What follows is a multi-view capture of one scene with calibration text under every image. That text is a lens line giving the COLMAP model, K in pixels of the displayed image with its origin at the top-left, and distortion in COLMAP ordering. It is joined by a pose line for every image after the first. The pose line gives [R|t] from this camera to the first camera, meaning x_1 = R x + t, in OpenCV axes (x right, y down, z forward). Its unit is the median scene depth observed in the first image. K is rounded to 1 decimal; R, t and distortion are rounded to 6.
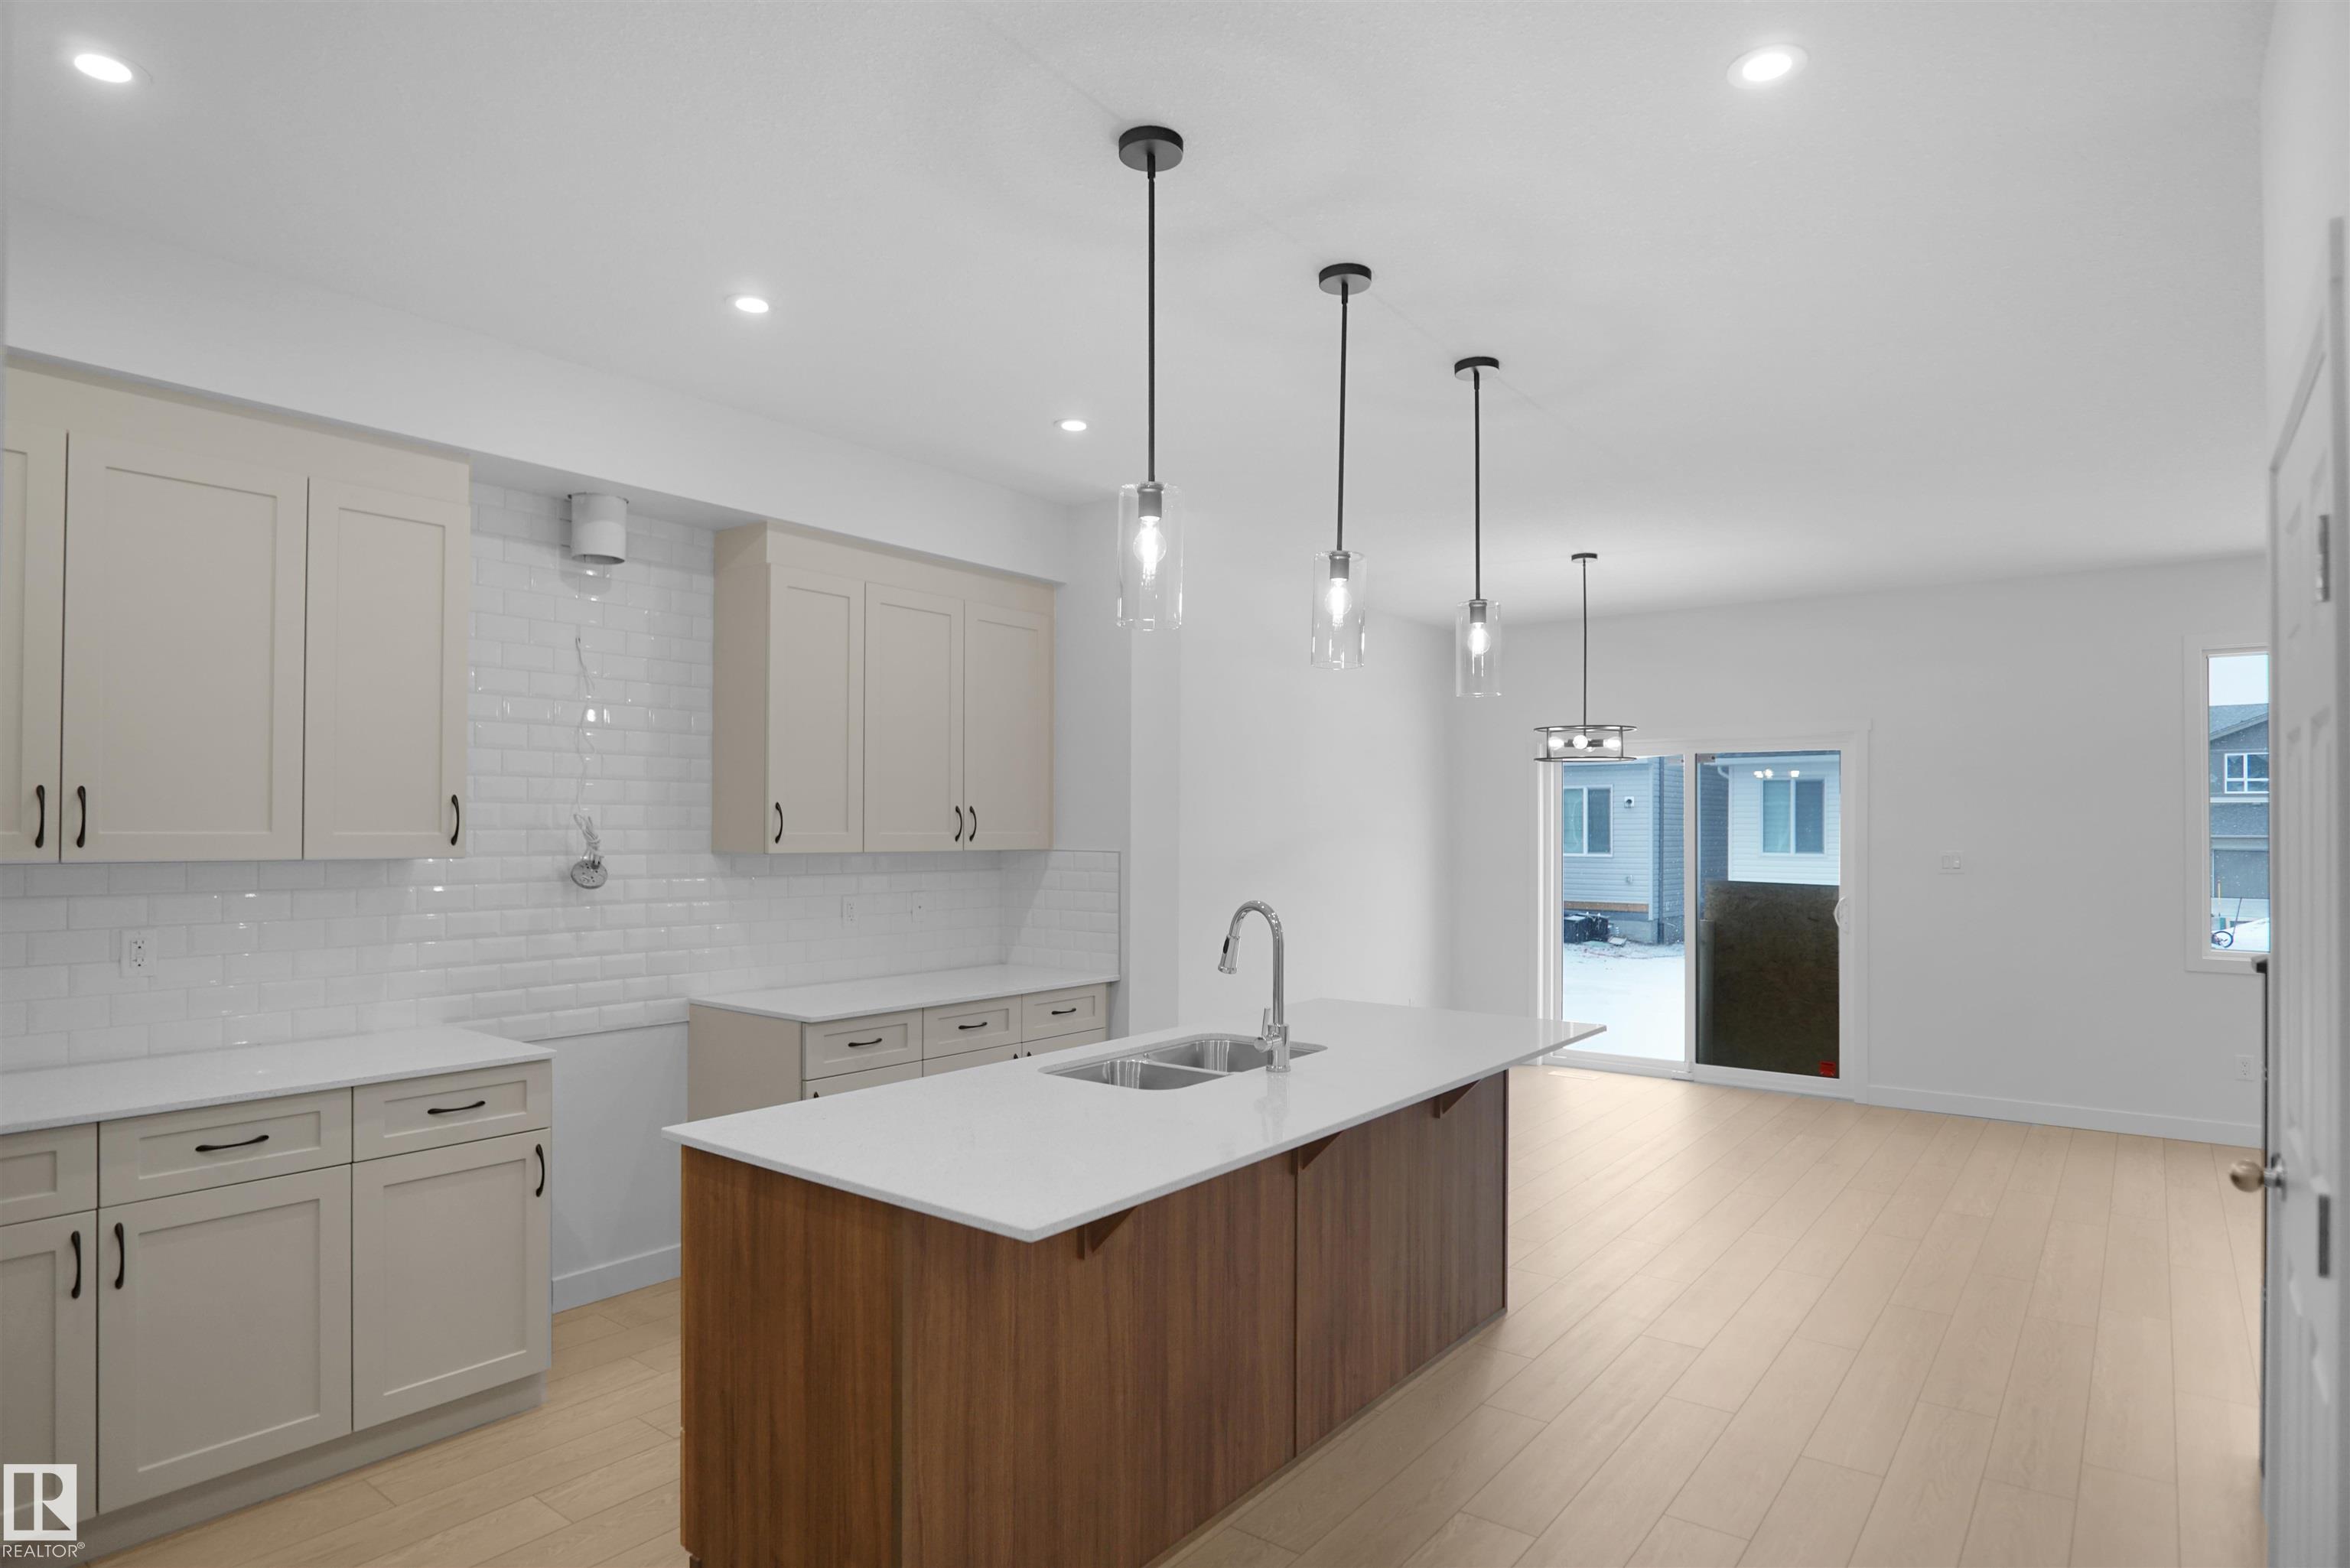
lens RADIAL K [[1281.8, 0, 1182.6], [0, 1281.8, 815.4], [0, 0, 1]] dist [-0.026659, 0.001040]
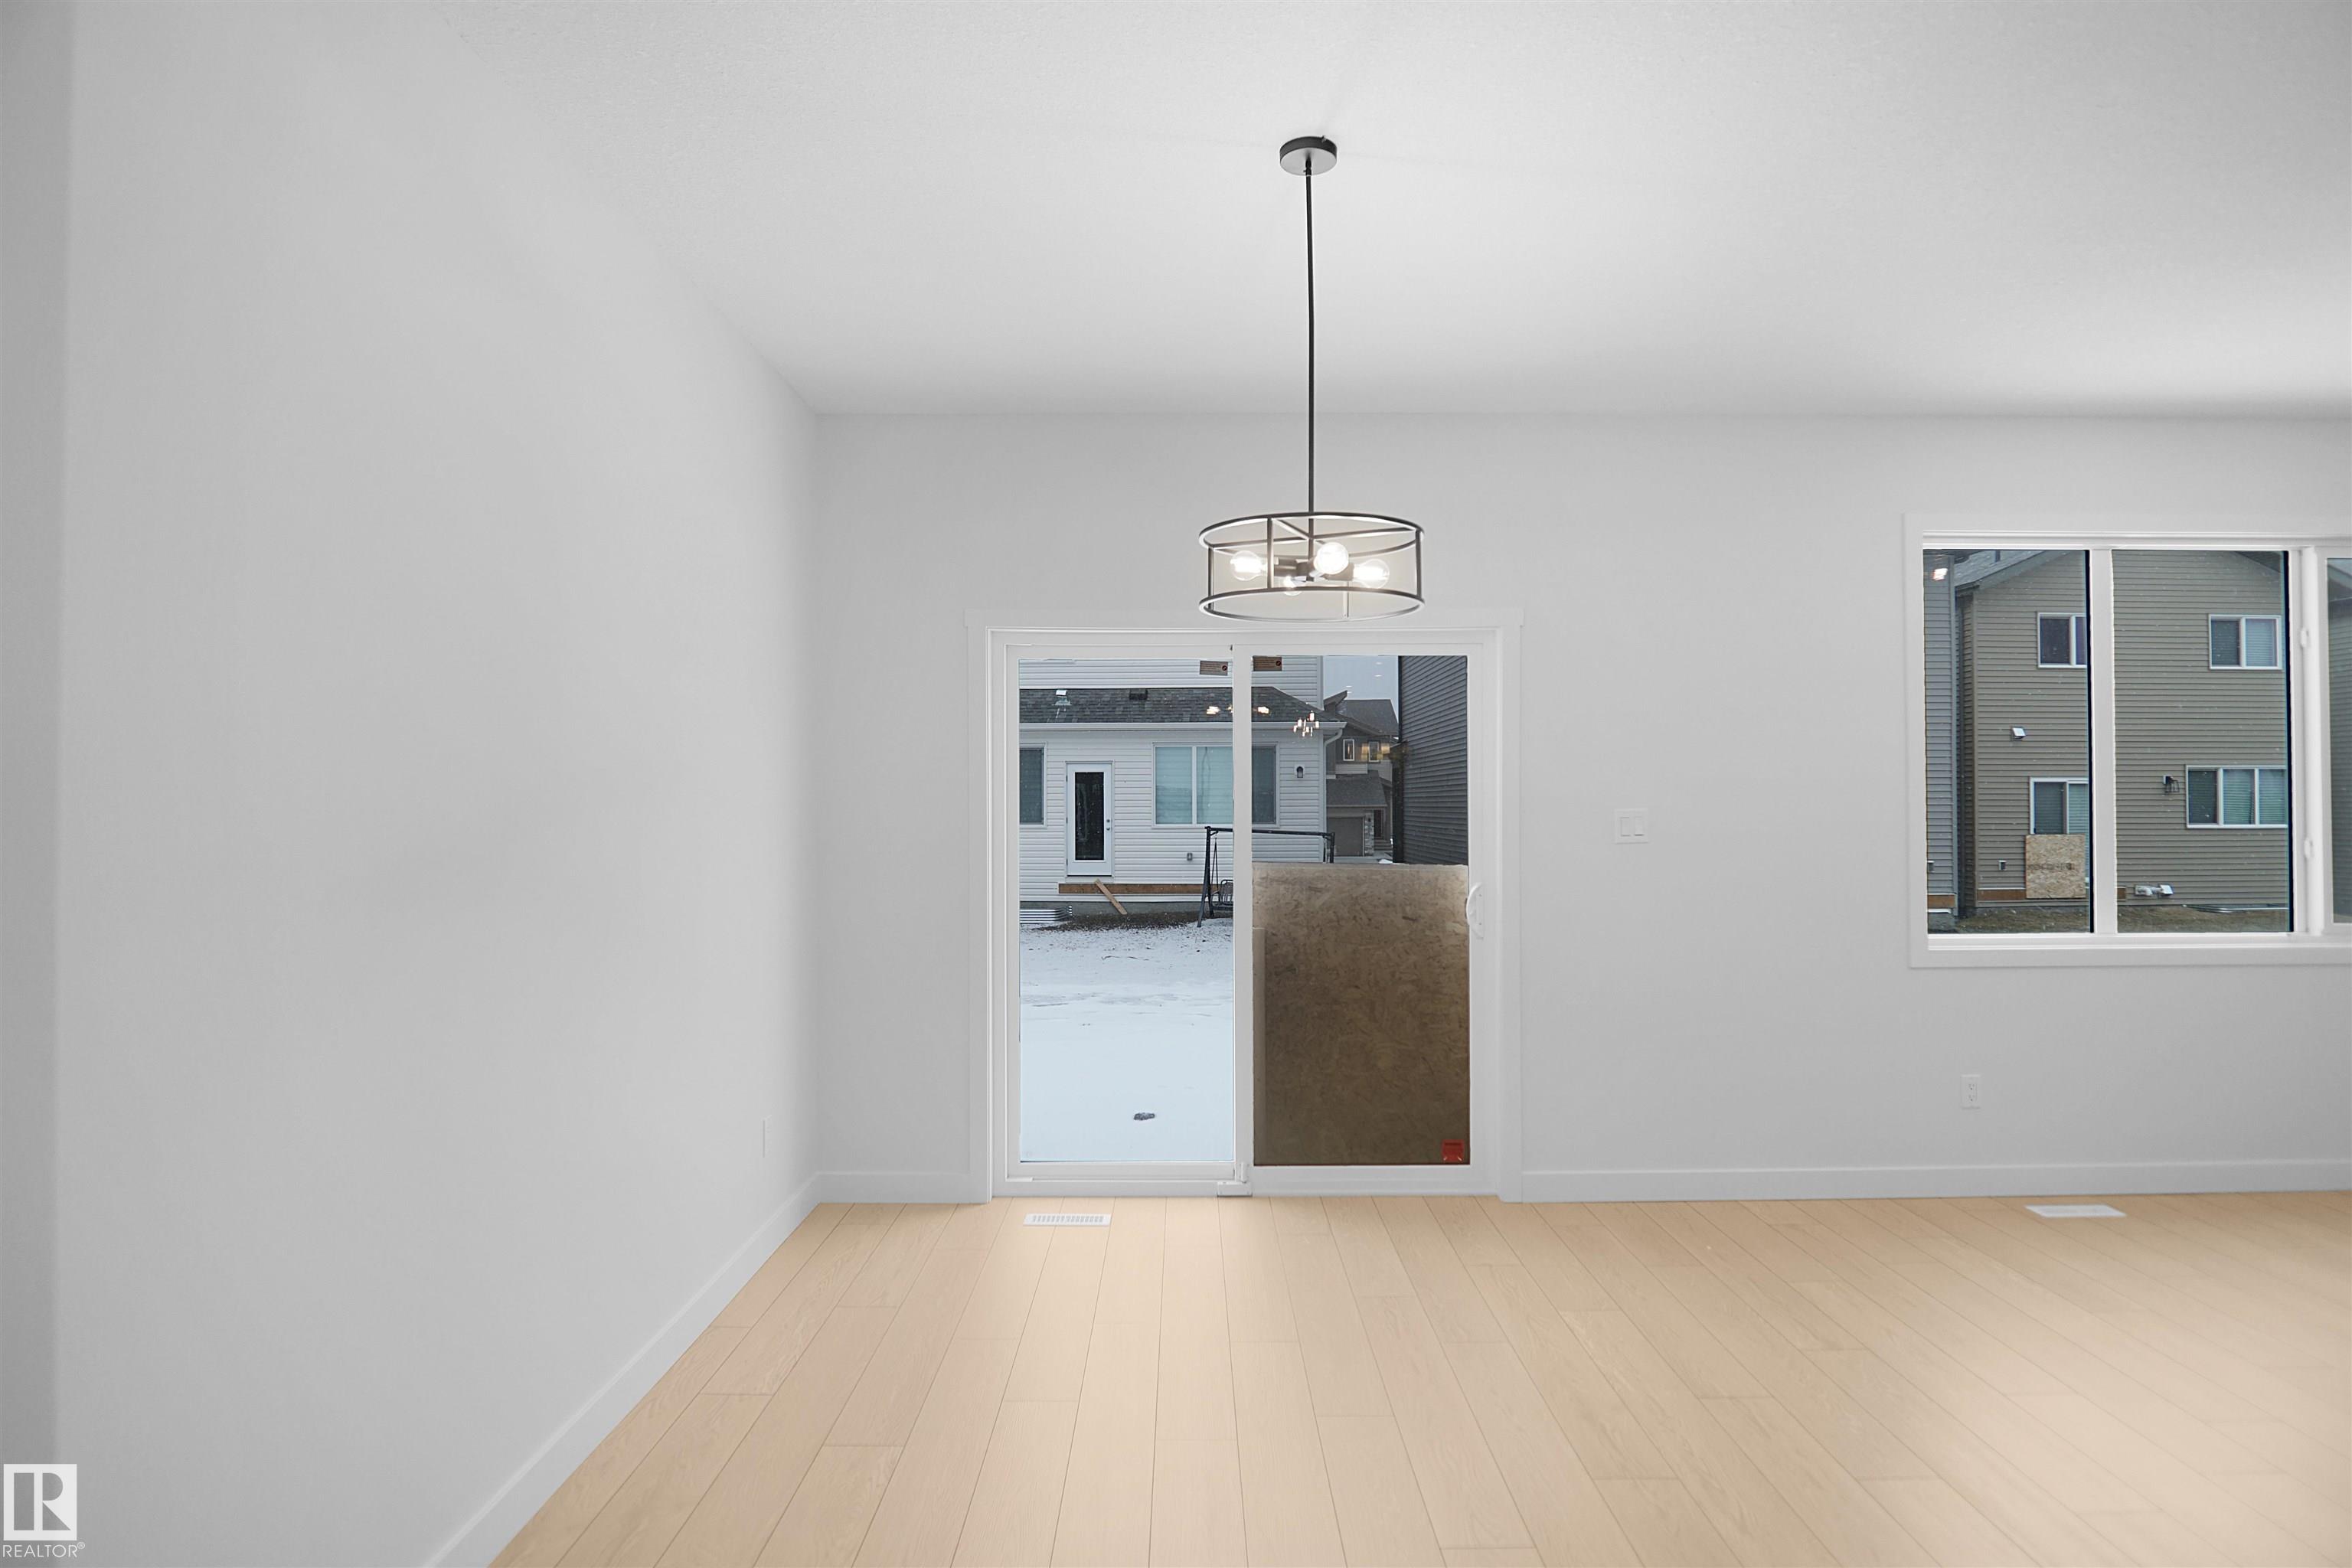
lens RADIAL K [[1267.1, 0, 1184.4], [0, 1267.1, 794.0], [0, 0, 1]] dist [-0.025988, 0.001950]
pose [[0.793326, -0.001447, 0.608796, 0.018107], [0.000292, 0.999998, 0.001997, 0.028946], [-0.608797, -0.001406, 0.793325, 0.962000]]
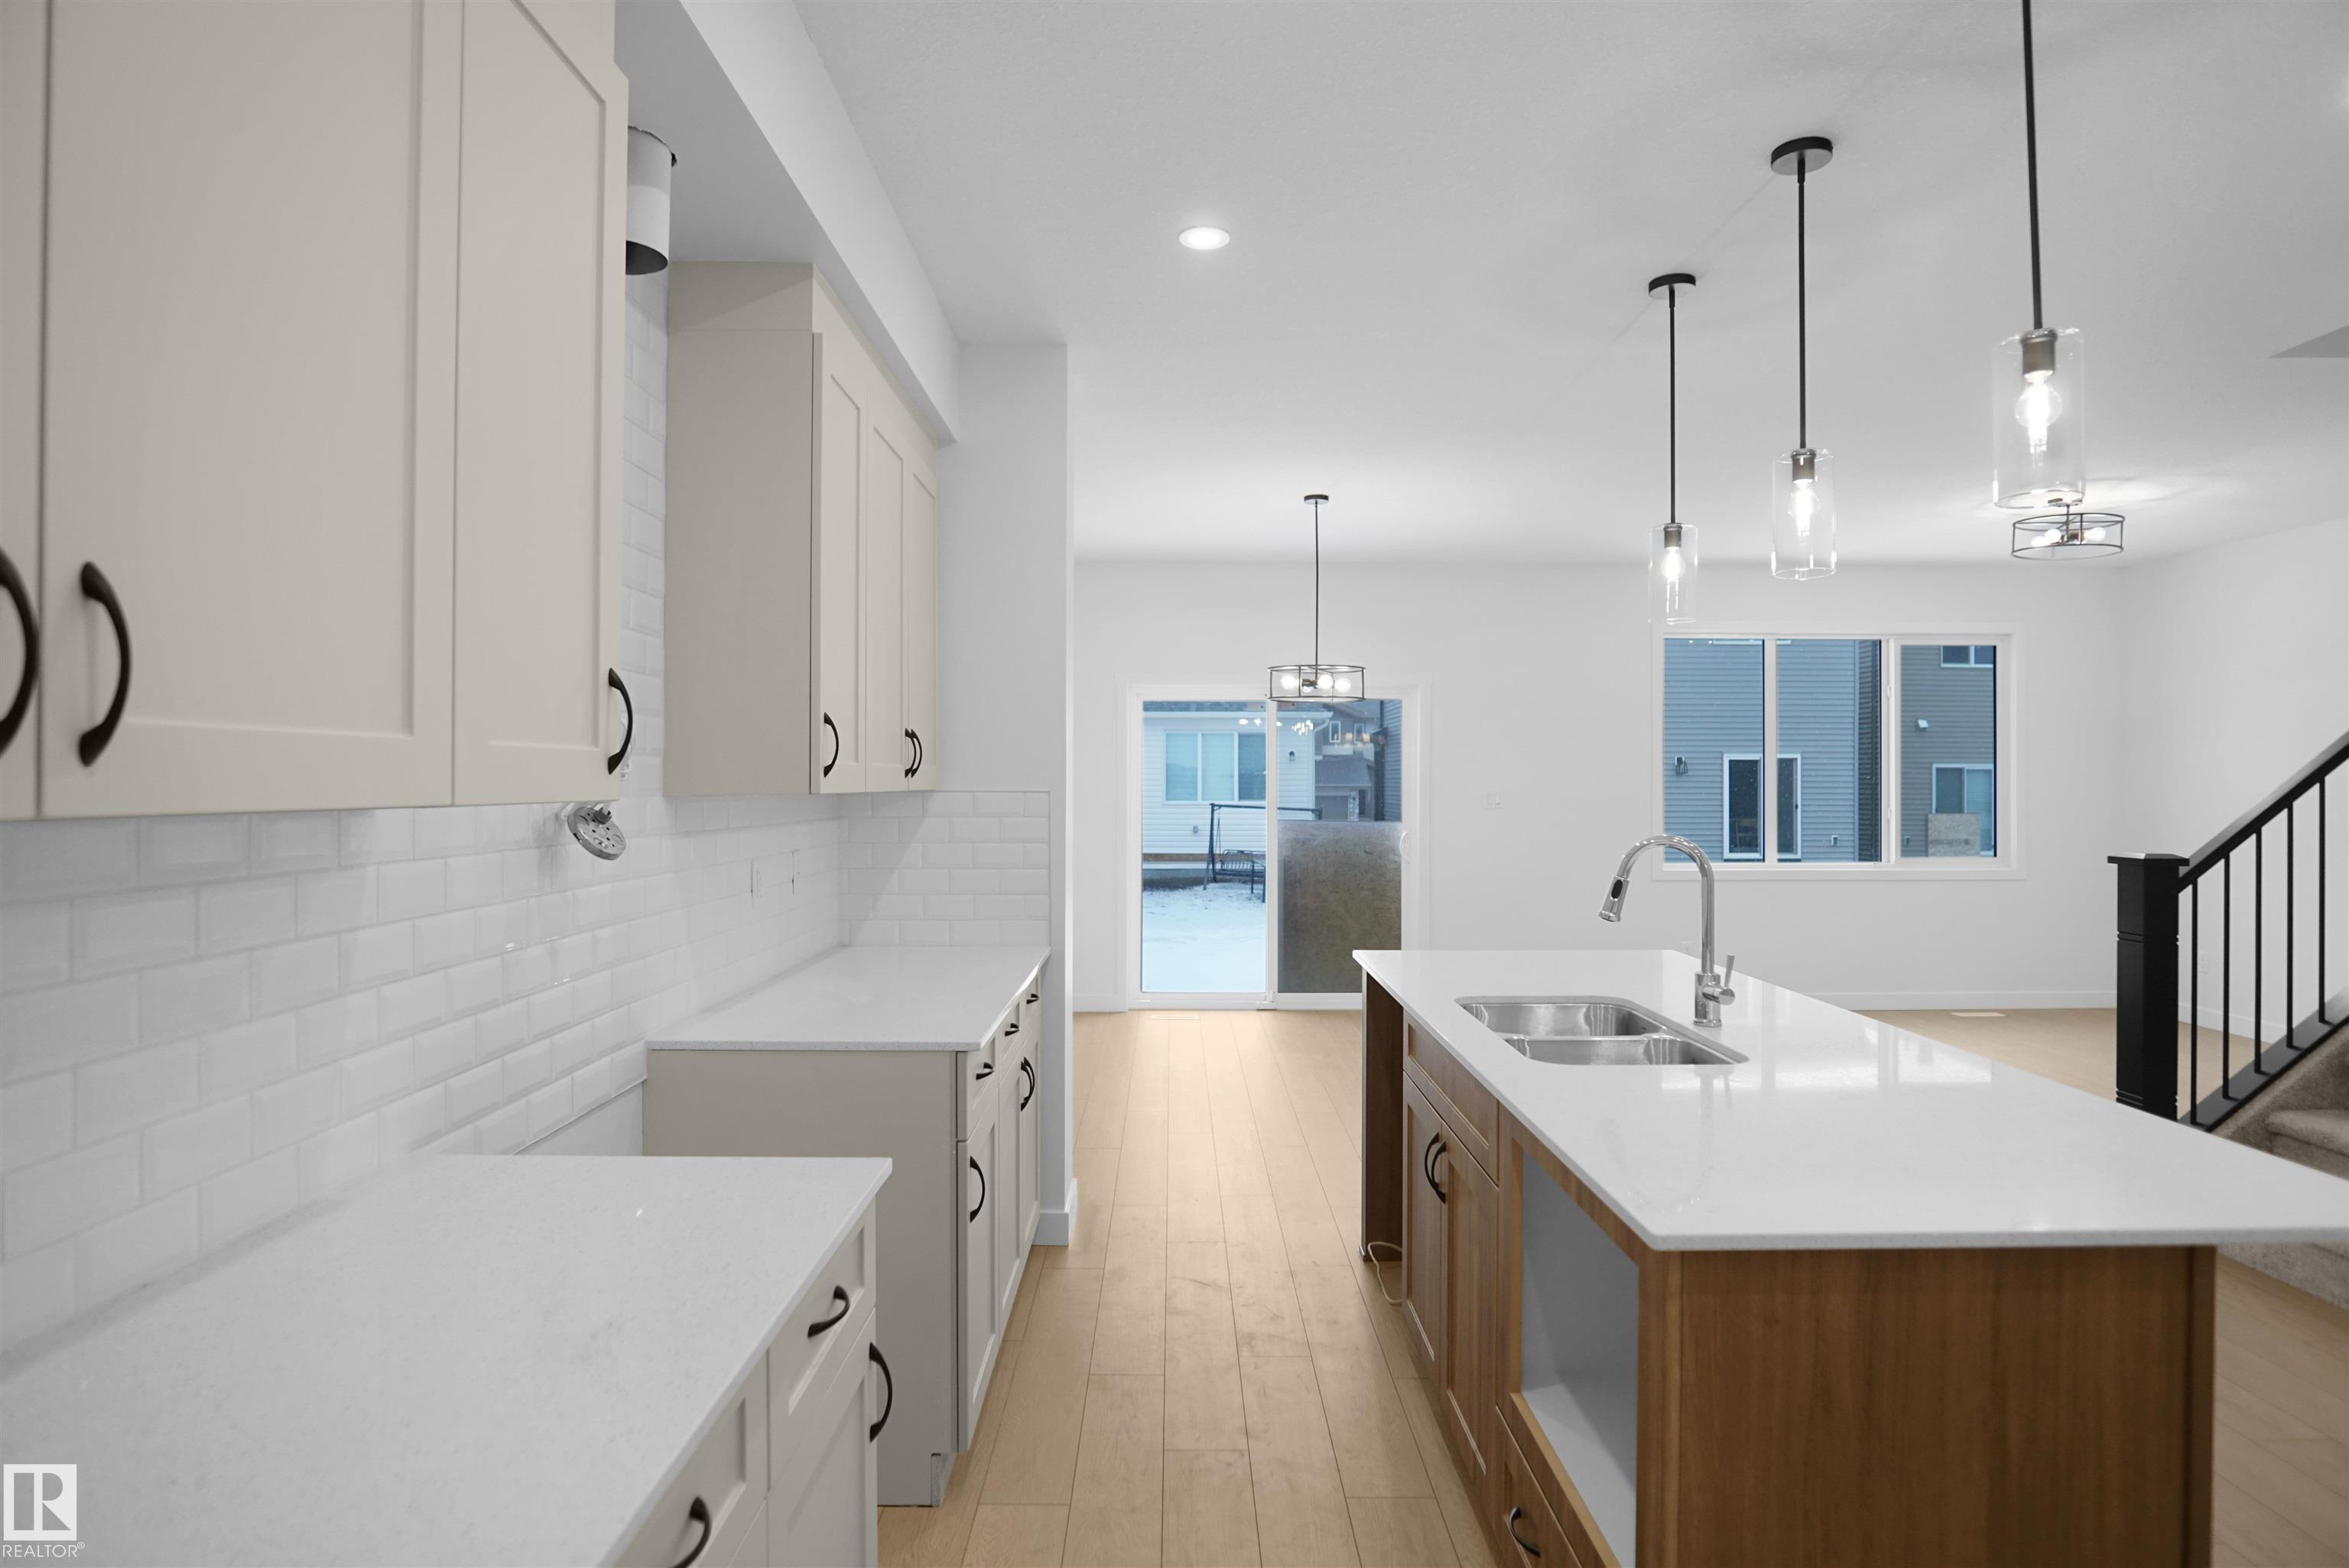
lens RADIAL K [[1268.5, 0, 1178.7], [0, 1268.5, 777.7], [0, 0, 1]] dist [-0.023357, 0.000983]
pose [[0.789488, -0.000202, 0.613765, -0.547549], [-0.004333, 0.999973, 0.005903, 0.017529], [-0.613750, -0.007320, 0.789466, 0.389805]]
